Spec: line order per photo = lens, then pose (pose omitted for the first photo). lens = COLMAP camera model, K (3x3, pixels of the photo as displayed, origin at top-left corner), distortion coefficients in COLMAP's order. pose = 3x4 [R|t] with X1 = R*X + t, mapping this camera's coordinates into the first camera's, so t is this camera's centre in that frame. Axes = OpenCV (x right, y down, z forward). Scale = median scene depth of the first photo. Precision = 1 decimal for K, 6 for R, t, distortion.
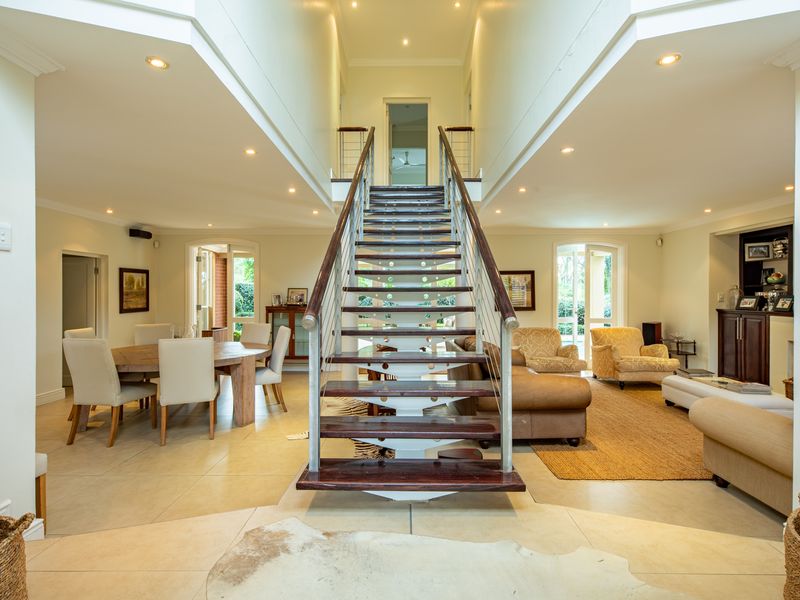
lens RADIAL K [[405.2, 0, 400.2], [0, 405.2, 295.5], [0, 0, 1]] dist [0.003145, 0.000024]
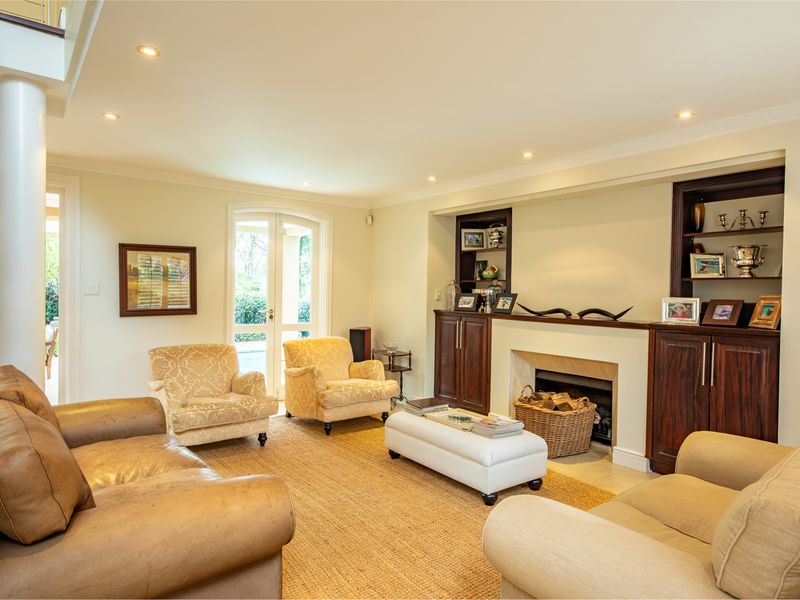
lens RADIAL K [[501.2, 0, 399.7], [0, 501.2, 299.0], [0, 0, 1]] dist [0.032628, 0.001010]
pose [[0.779140, 0.000759, 0.626850, 0.126804], [-0.014120, 0.999767, 0.016339, -0.002262], [-0.626691, -0.021581, 0.778969, 0.296808]]
